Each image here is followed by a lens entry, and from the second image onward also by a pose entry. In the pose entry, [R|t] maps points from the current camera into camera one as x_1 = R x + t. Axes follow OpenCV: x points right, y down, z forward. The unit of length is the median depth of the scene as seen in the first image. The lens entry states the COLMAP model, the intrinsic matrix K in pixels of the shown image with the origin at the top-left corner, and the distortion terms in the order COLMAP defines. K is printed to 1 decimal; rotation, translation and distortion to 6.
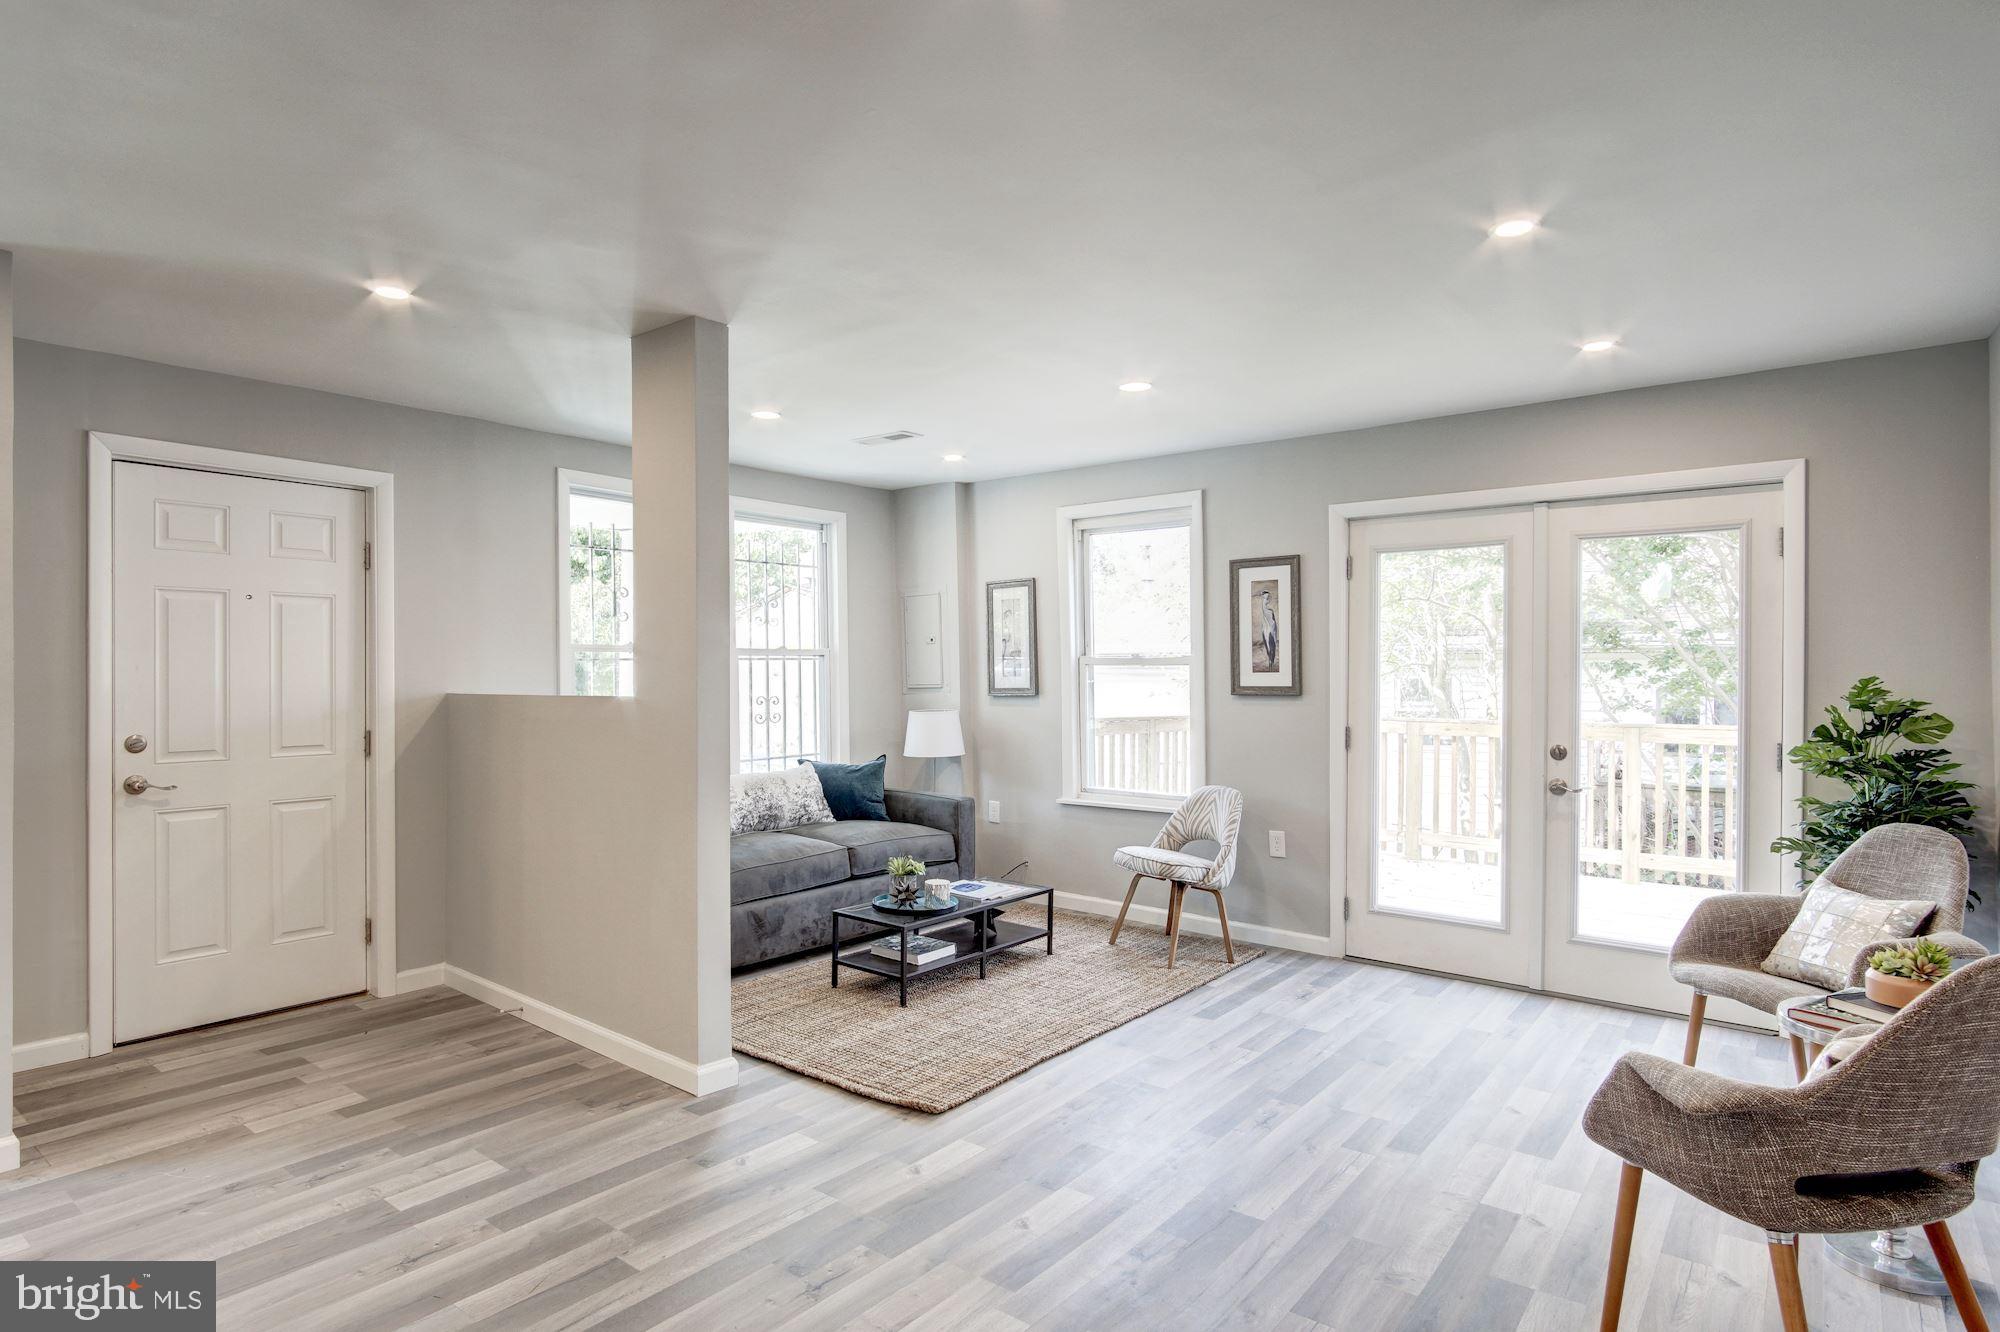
lens RADIAL K [[1066.2, 0, 1000.9], [0, 1066.2, 674.6], [0, 0, 1]] dist [-0.006457, 0.000098]
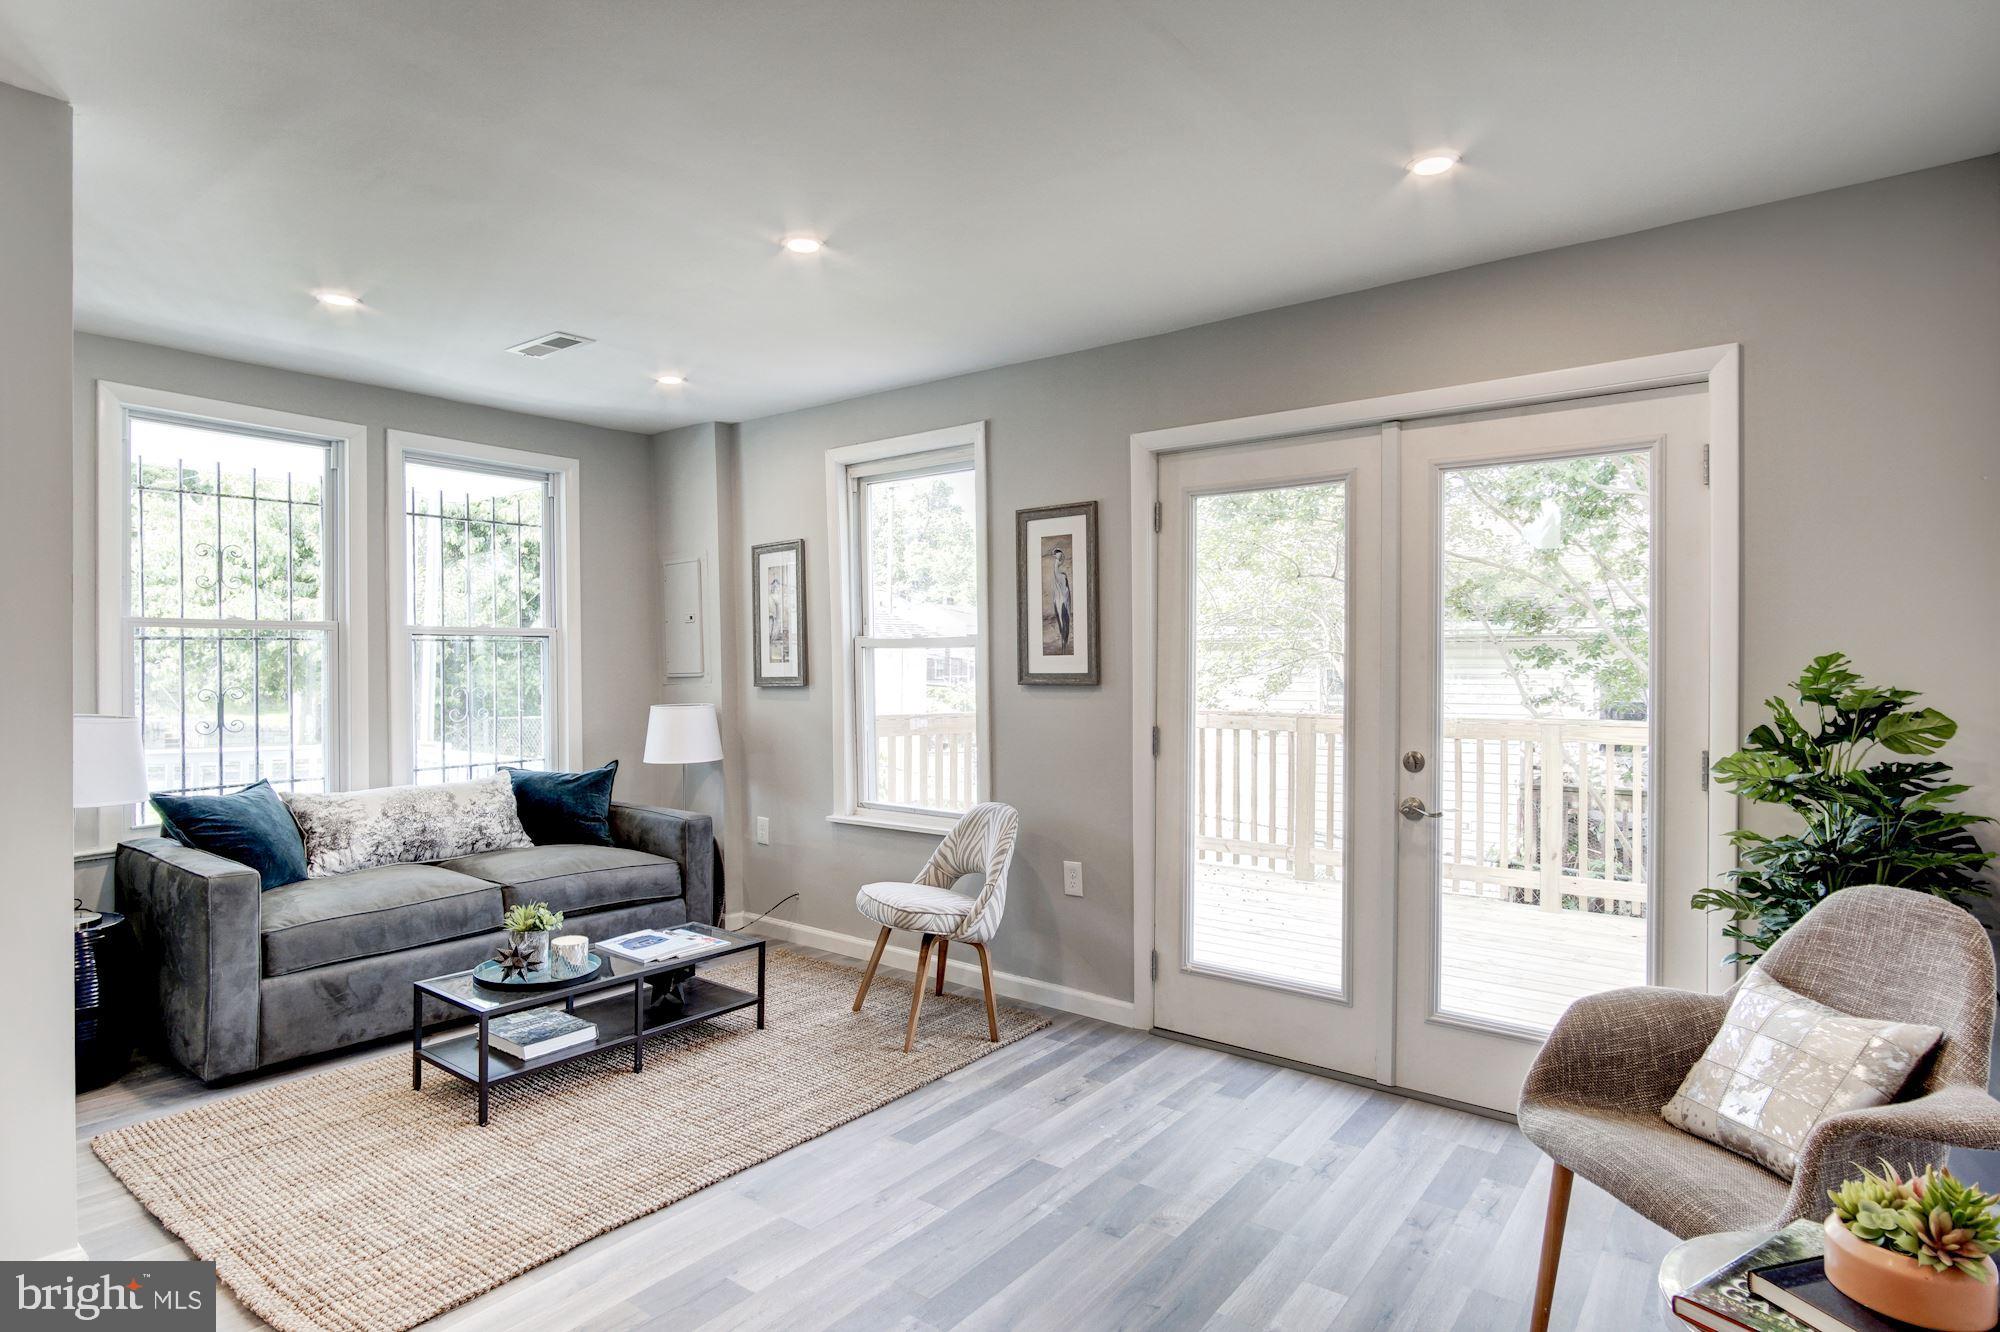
lens RADIAL K [[1067.7, 0, 998.0], [0, 1067.7, 662.9], [0, 0, 1]] dist [-0.008782, 0.000195]
pose [[0.999778, 0.000424, 0.021069, 0.212306], [-0.000300, 0.999983, -0.005879, 0.009047], [-0.021071, 0.005871, 0.999761, 0.259665]]
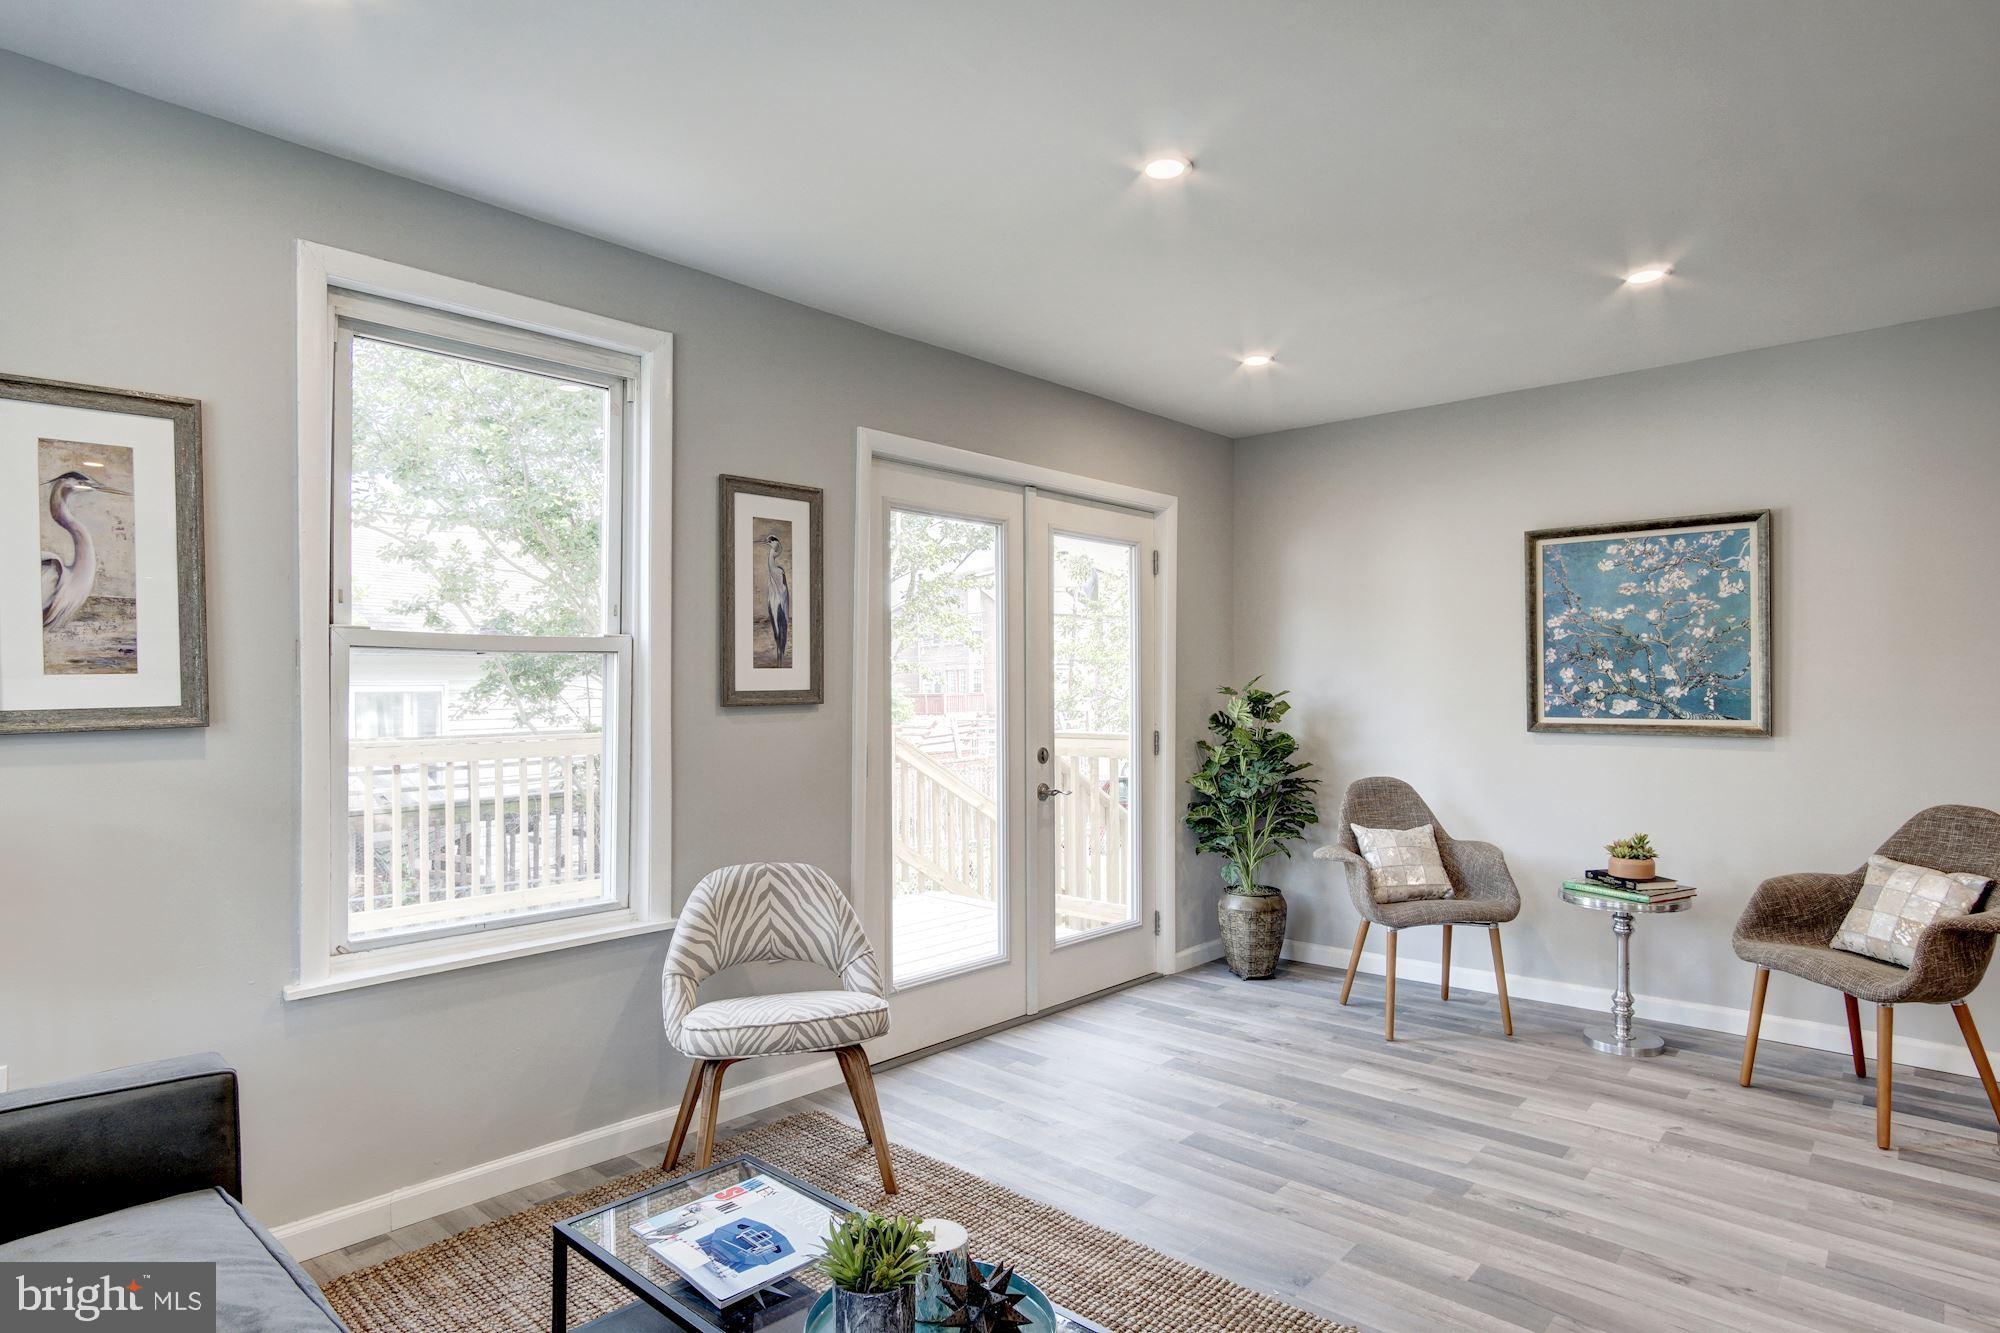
lens RADIAL K [[1077.9, 0, 996.3], [0, 1077.9, 682.9], [0, 0, 1]] dist [-0.002396, -0.000508]
pose [[0.071141, -0.003008, 0.997462, -0.413705], [0.004080, 0.999988, 0.002724, 0.006168], [-0.997458, 0.003876, 0.071152, 0.928035]]
